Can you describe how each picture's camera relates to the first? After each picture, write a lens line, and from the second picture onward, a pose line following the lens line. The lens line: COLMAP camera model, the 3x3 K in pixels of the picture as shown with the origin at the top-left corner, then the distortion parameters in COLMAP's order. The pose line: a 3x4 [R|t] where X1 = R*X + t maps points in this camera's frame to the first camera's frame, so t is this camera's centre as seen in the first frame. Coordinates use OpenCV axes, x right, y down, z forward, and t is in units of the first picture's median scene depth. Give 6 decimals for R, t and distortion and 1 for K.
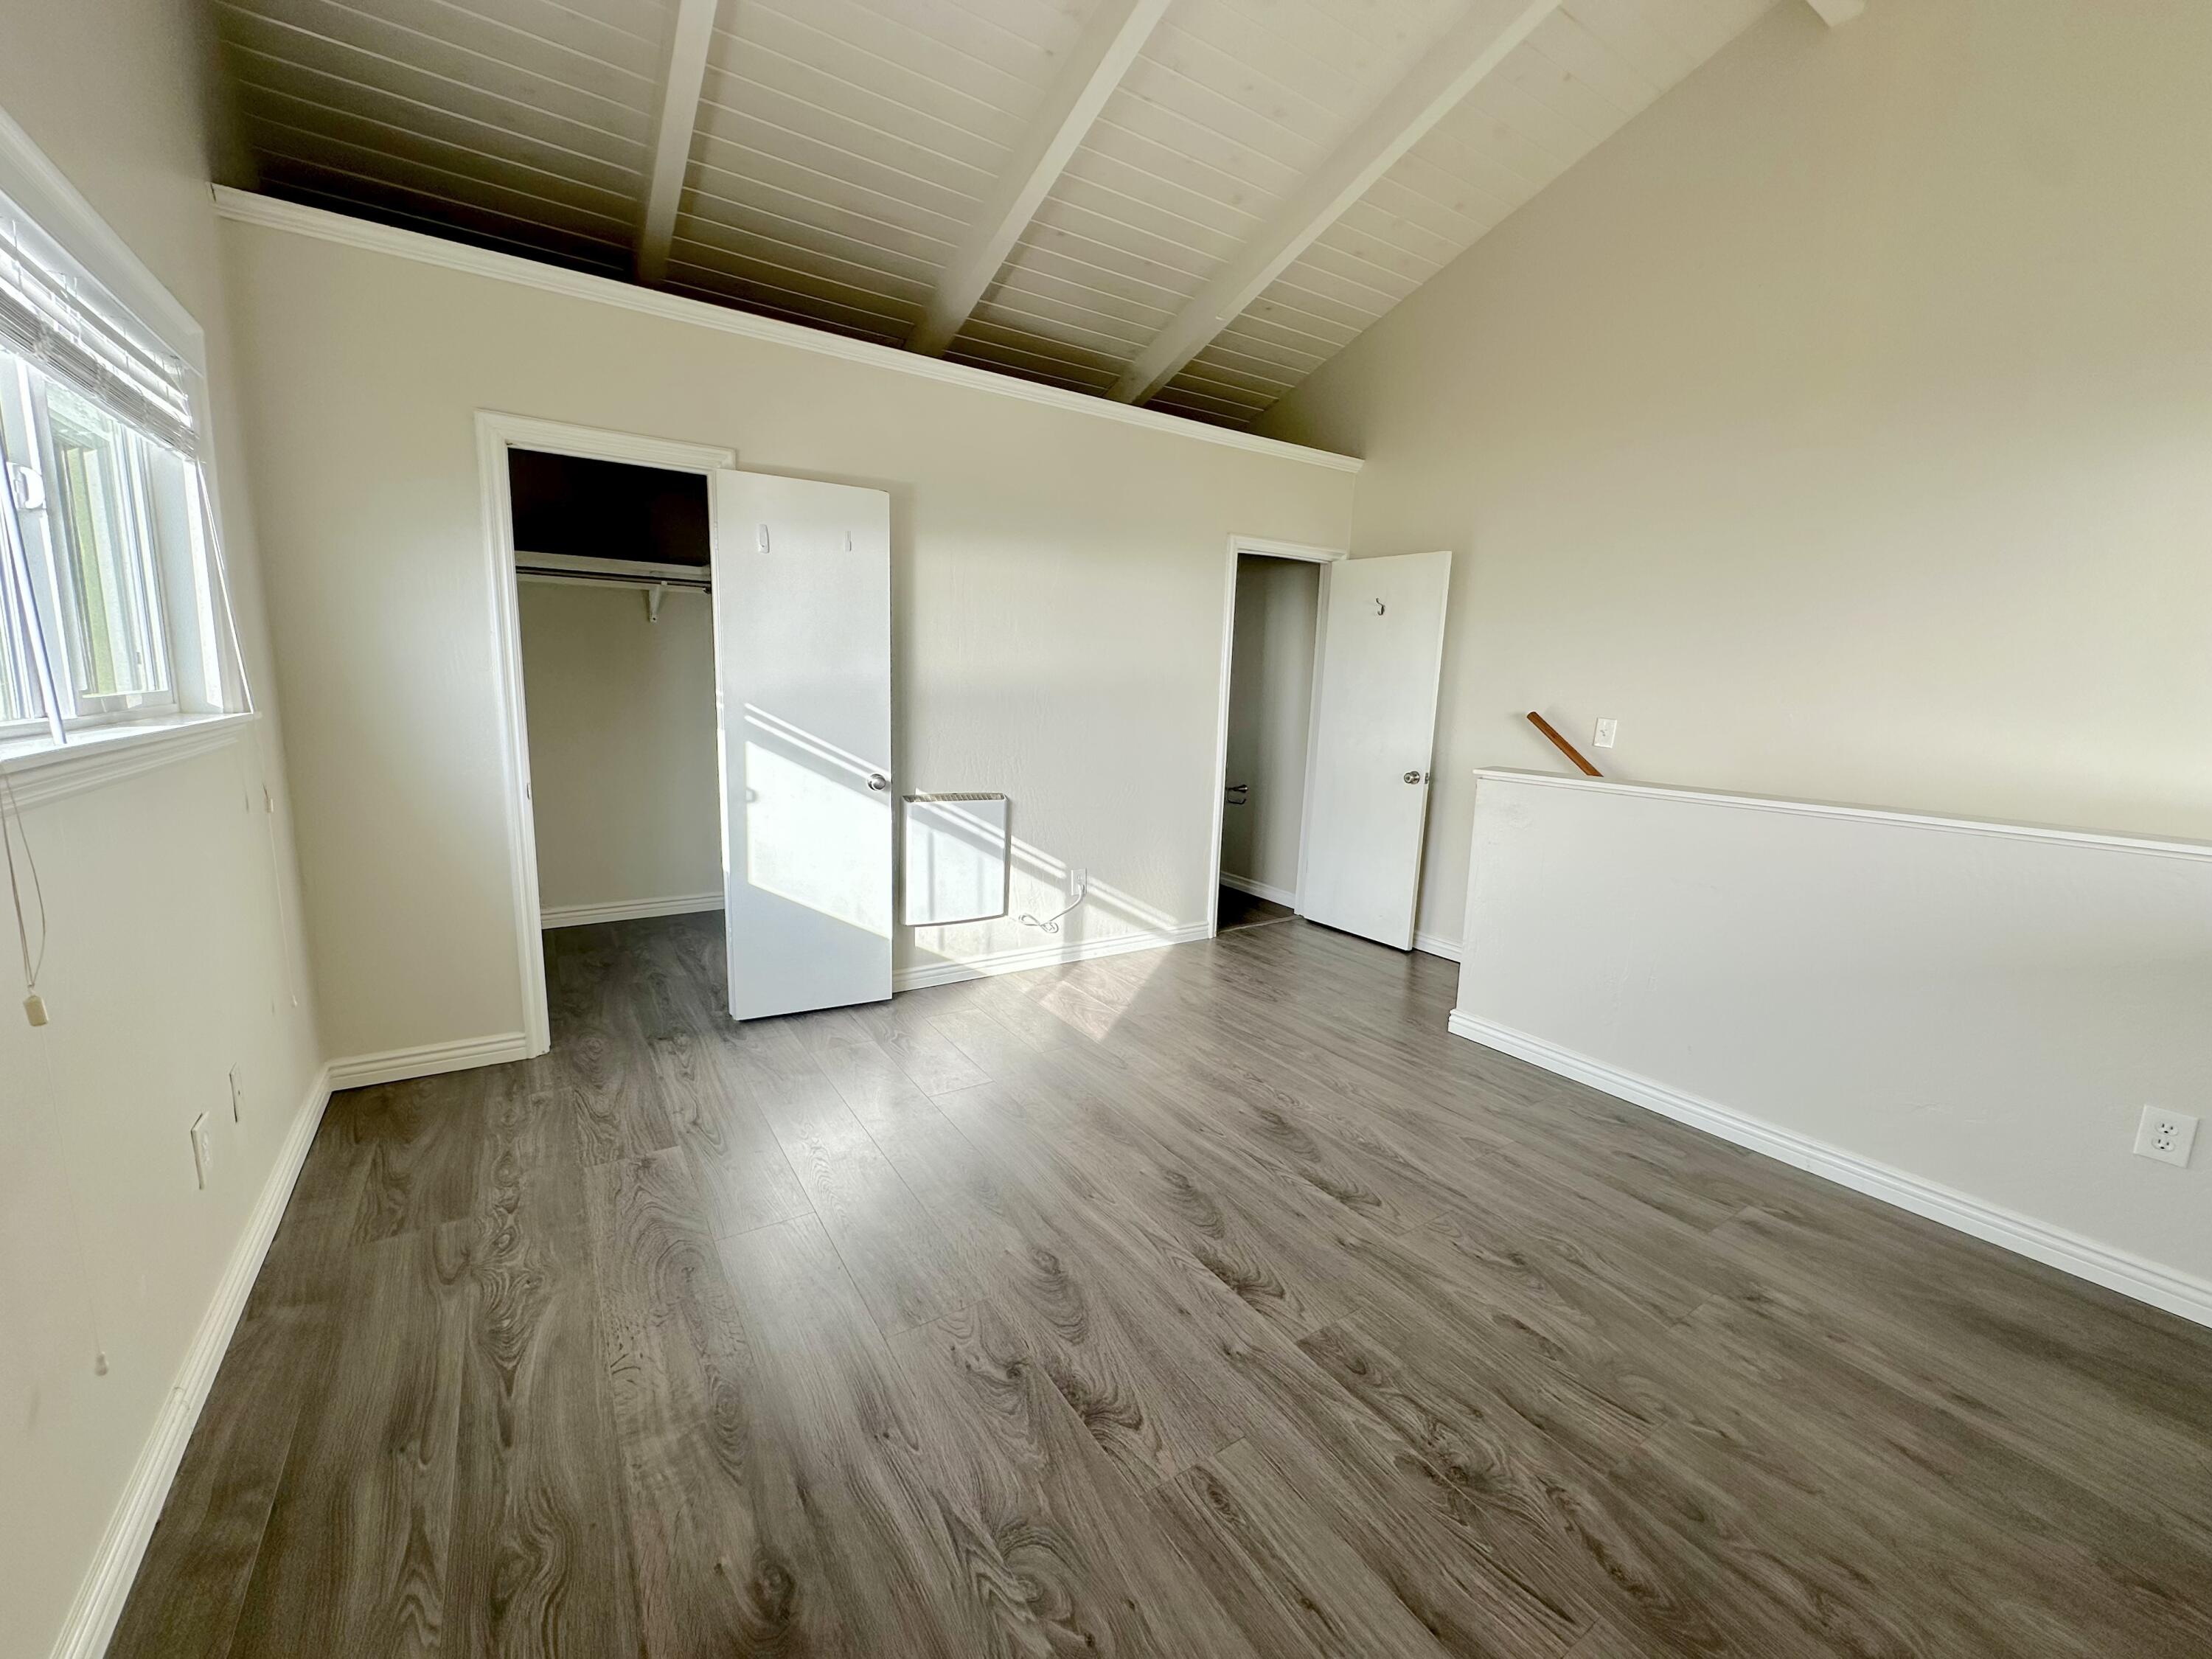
lens RADIAL K [[884.7, 0, 1104.3], [0, 884.7, 831.2], [0, 0, 1]] dist [-0.004603, 0.000368]
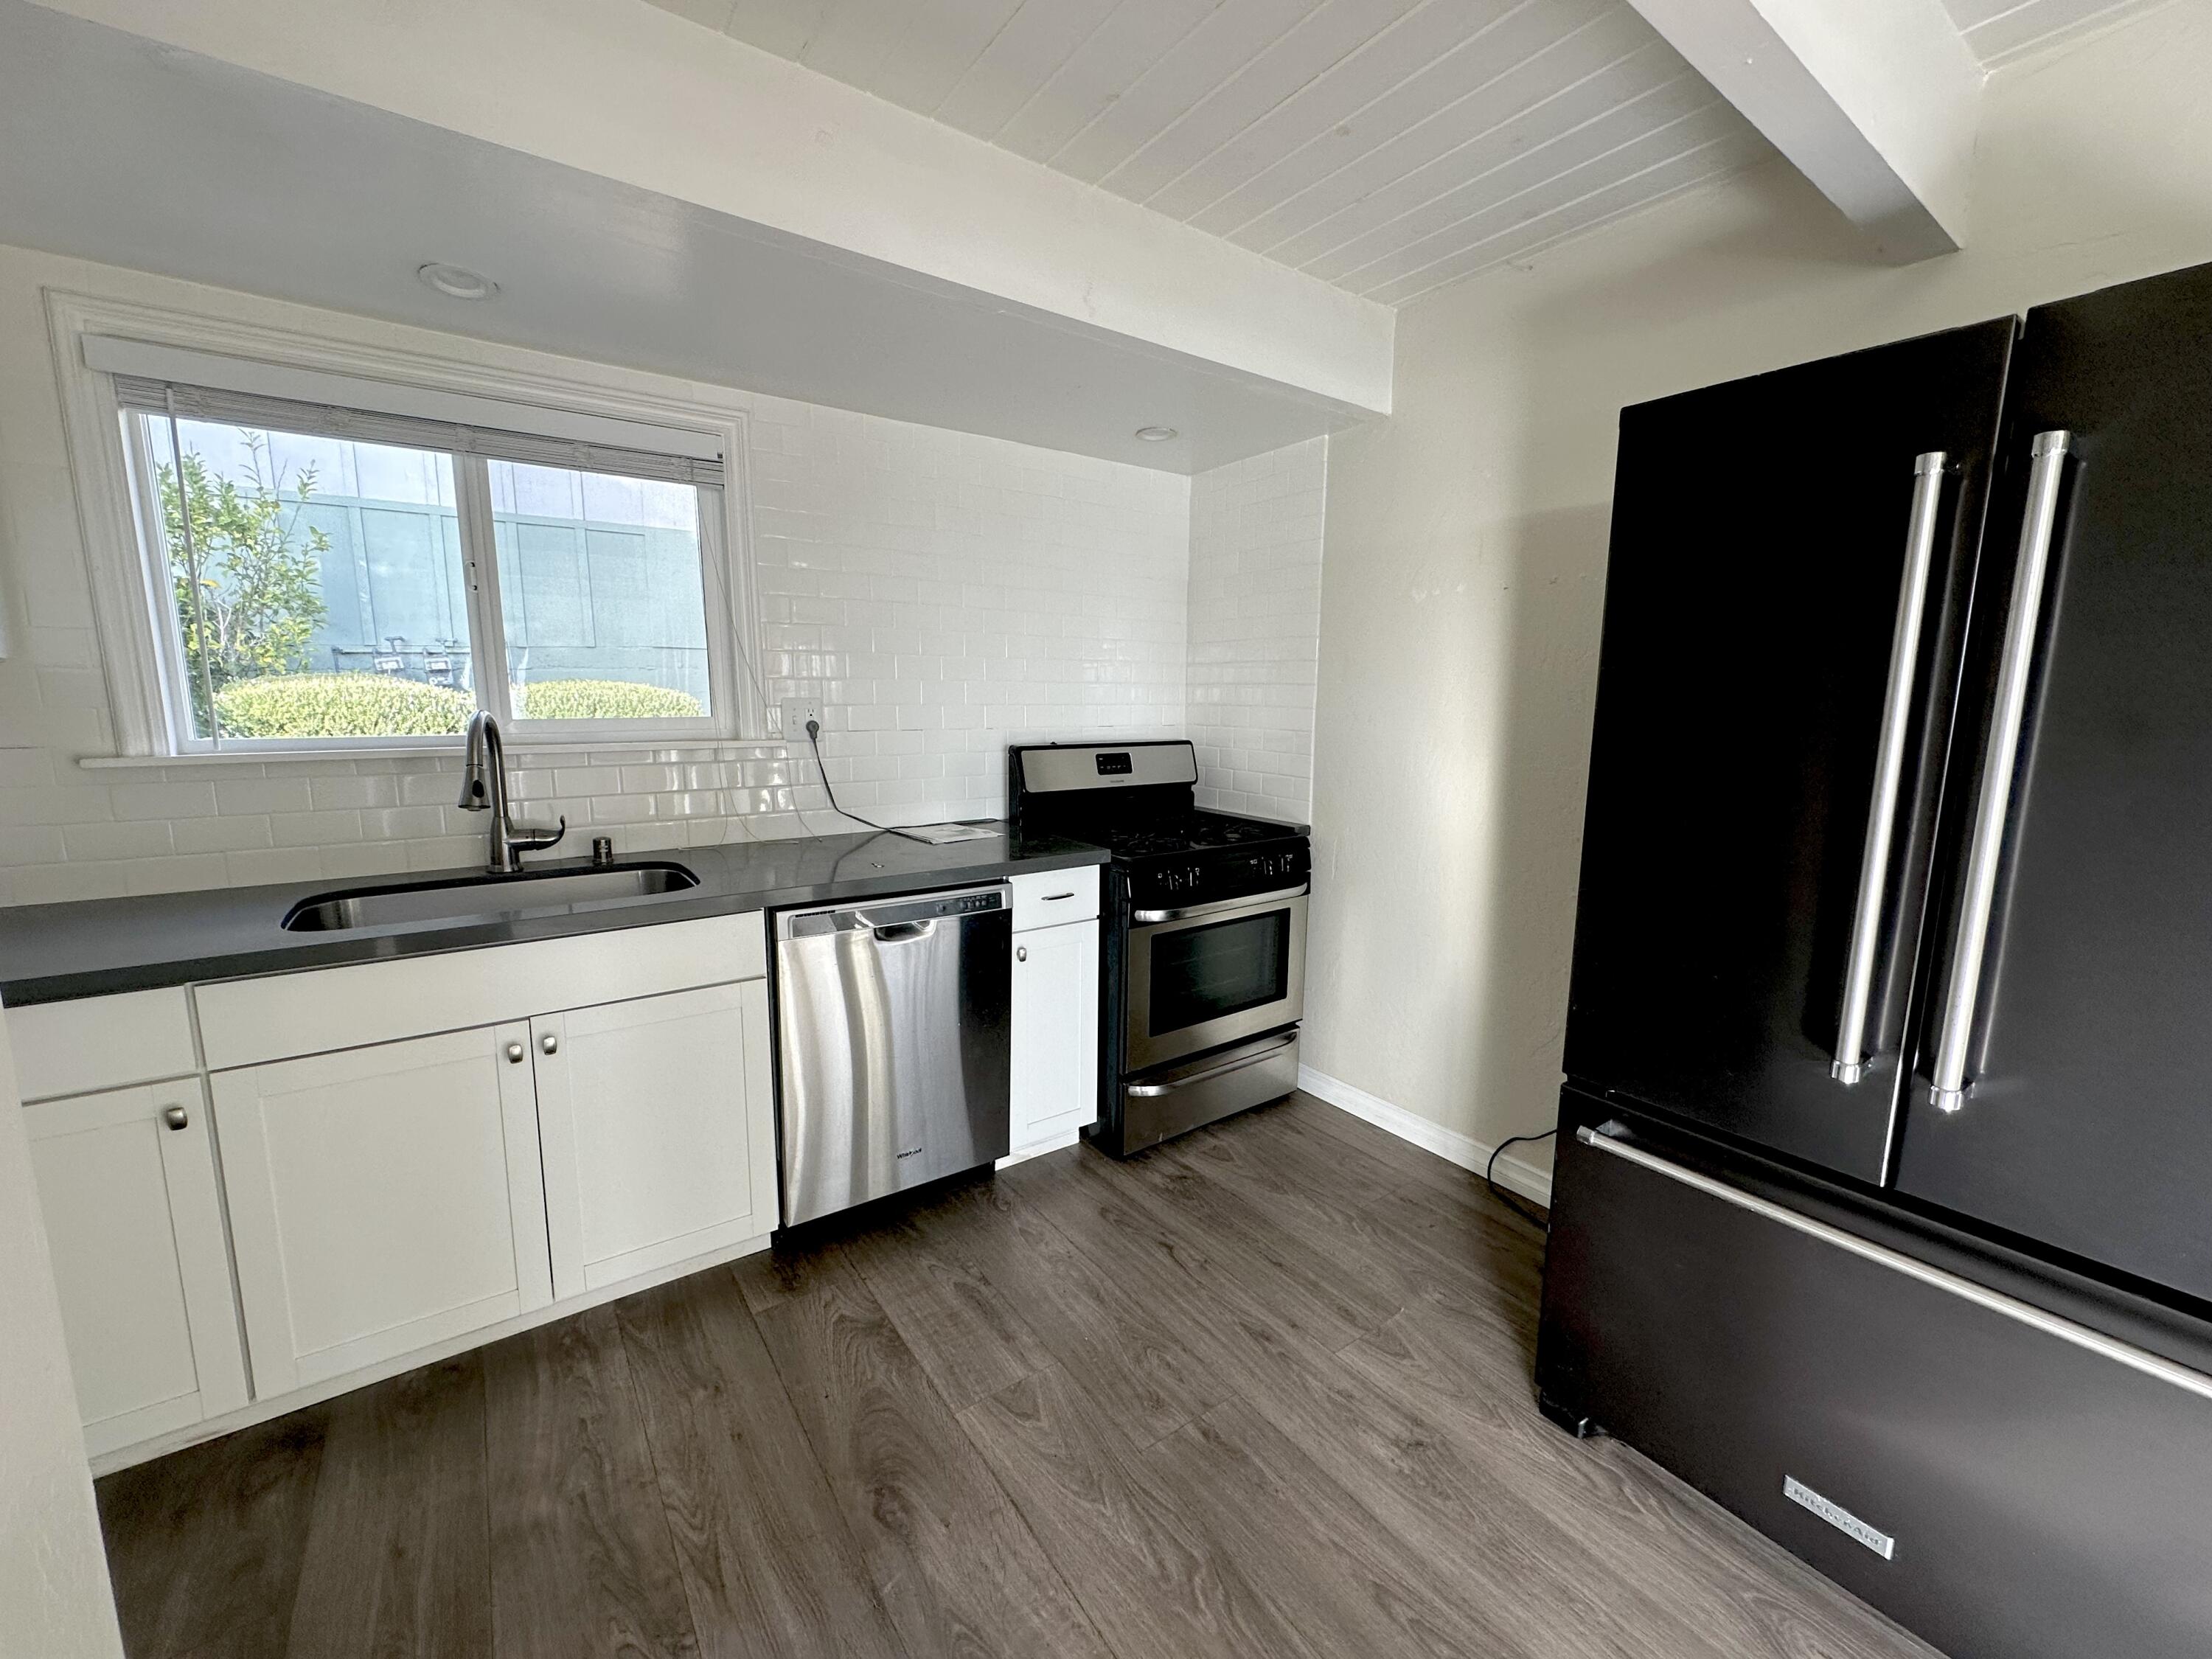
lens RADIAL K [[884.7, 0, 1106.4], [0, 884.7, 830.0], [0, 0, 1]] dist [-0.004603, 0.000368]
pose [[-0.998105, -0.034218, -0.051140, -0.516545], [-0.048415, 0.949664, 0.309506, -0.301610], [0.037976, 0.311396, -0.949521, 1.665193]]
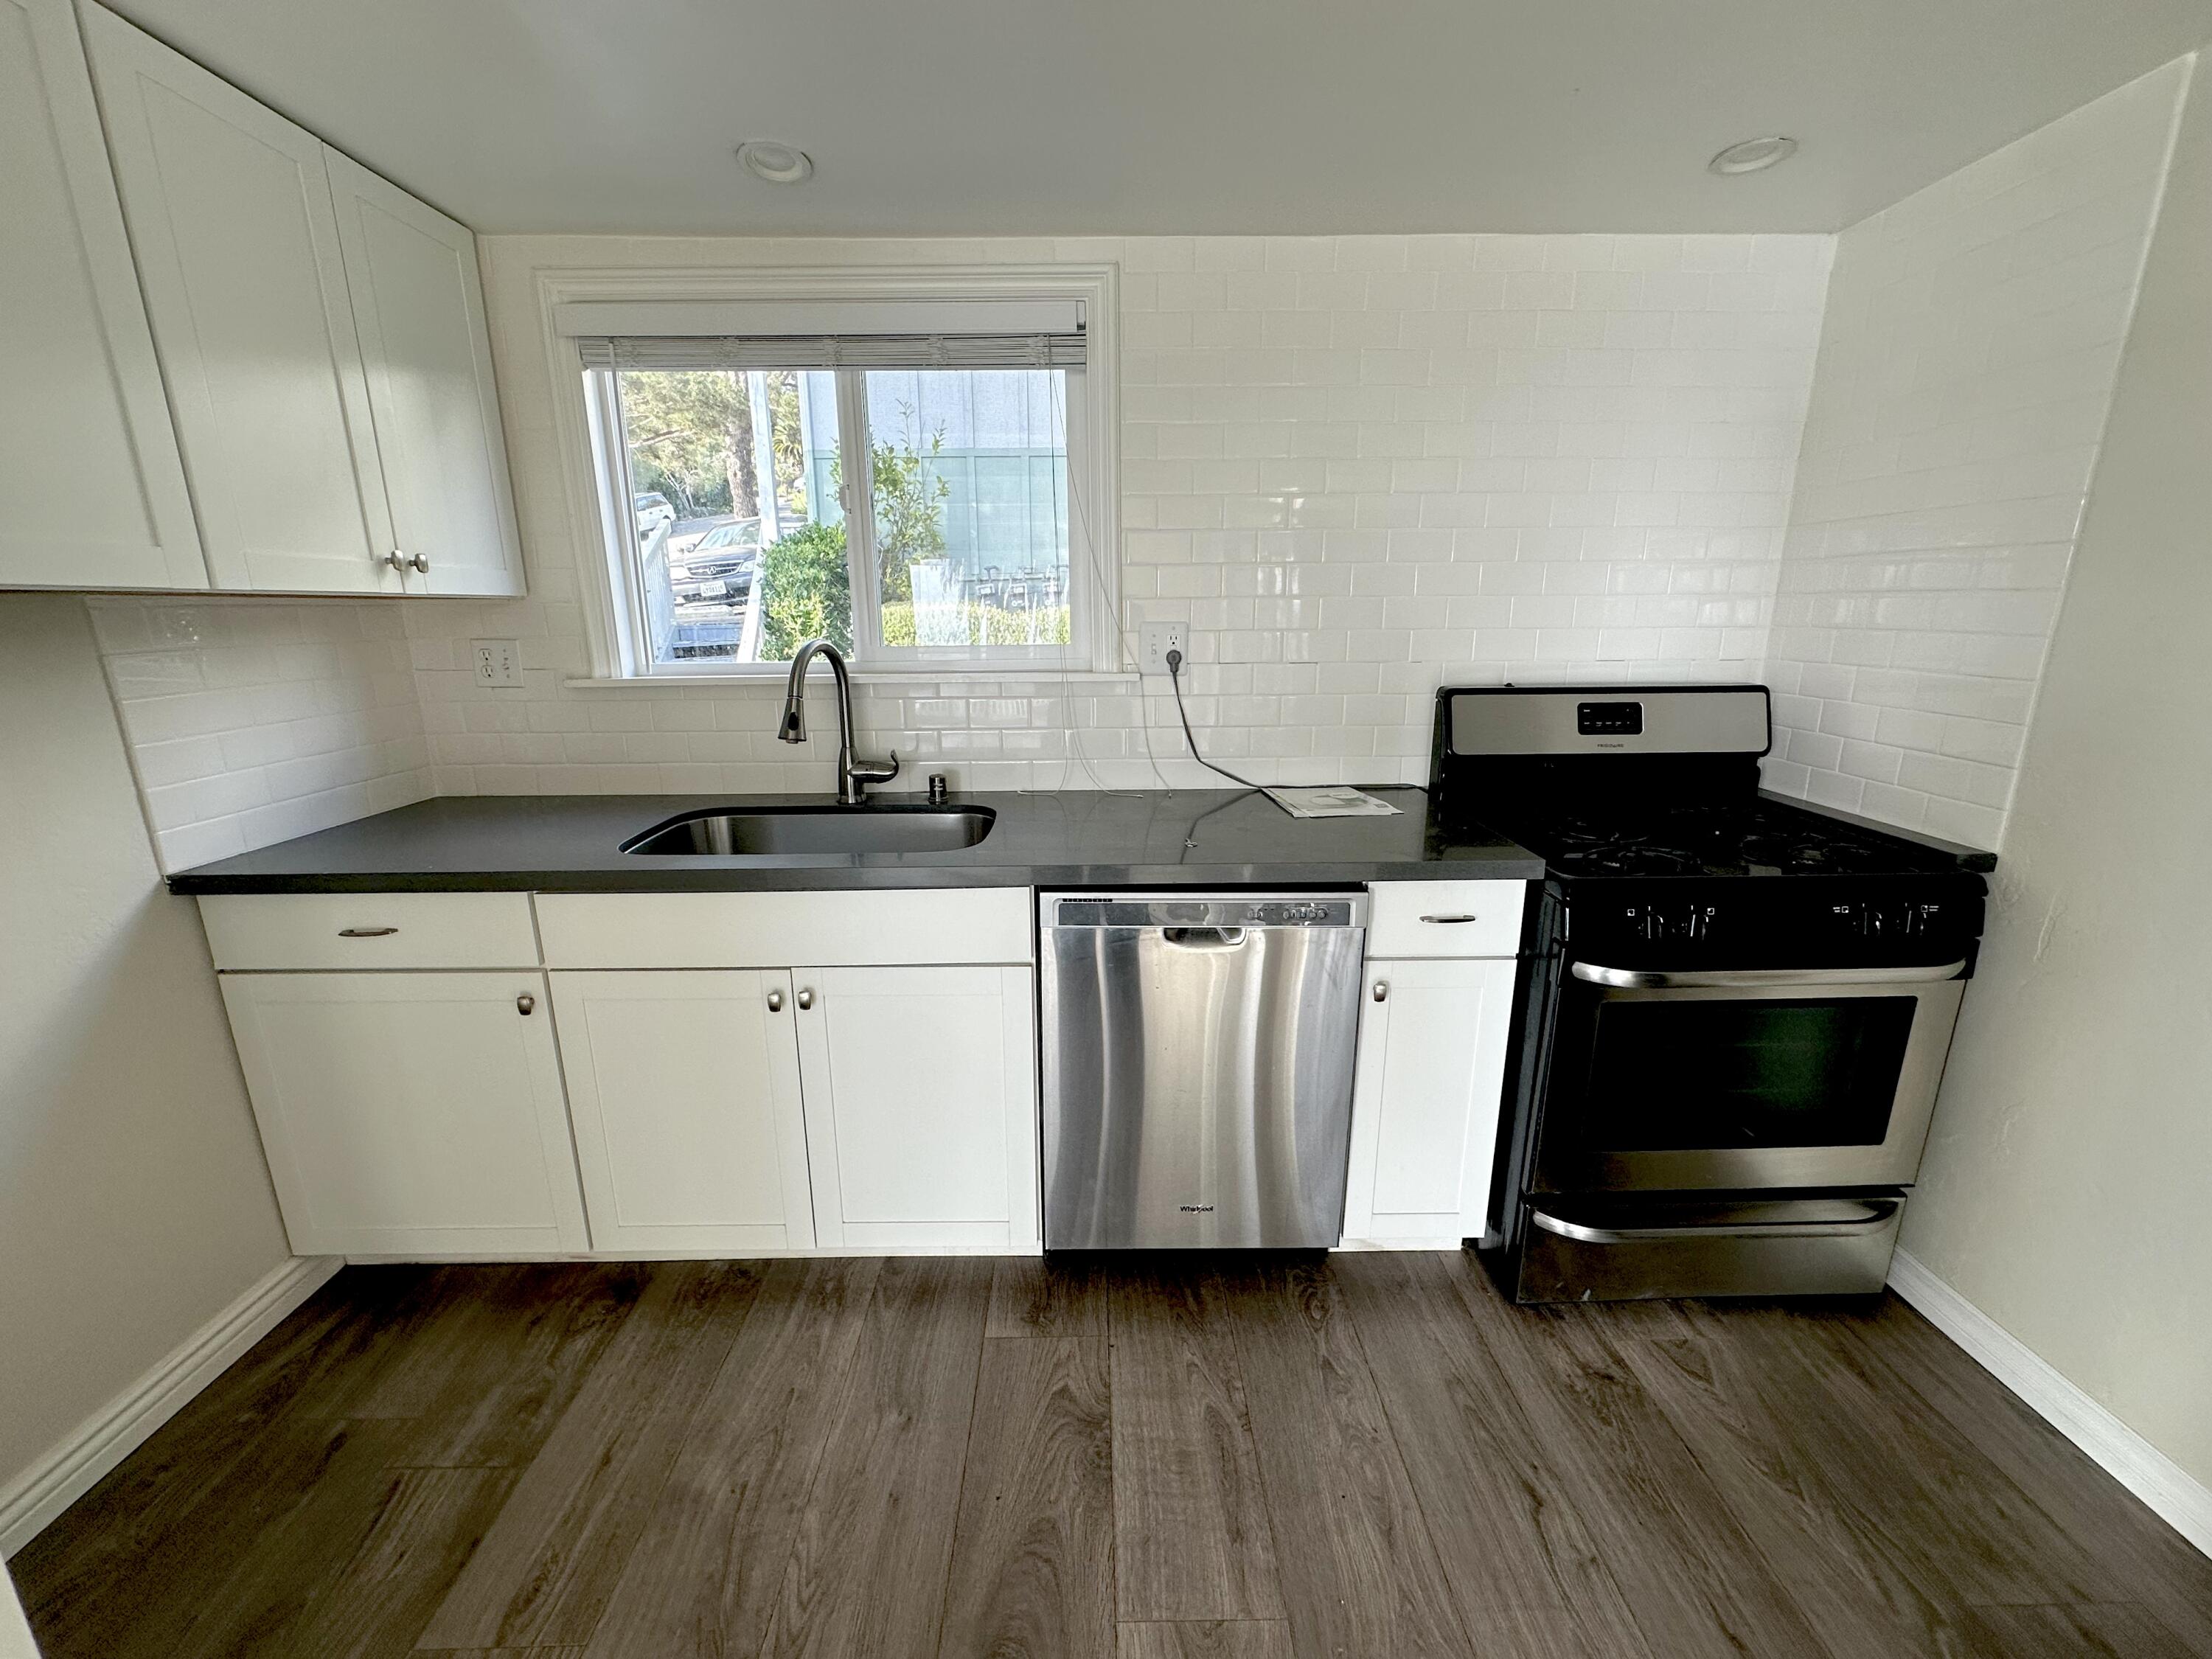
lens RADIAL K [[884.7, 0, 1101.6], [0, 884.7, 828.5], [0, 0, 1]] dist [-0.004603, 0.000368]
pose [[-0.843018, -0.157678, 0.514255, -0.705110], [0.065370, 0.918947, 0.388925, -0.236578], [-0.533898, 0.361487, -0.764382, 1.175093]]
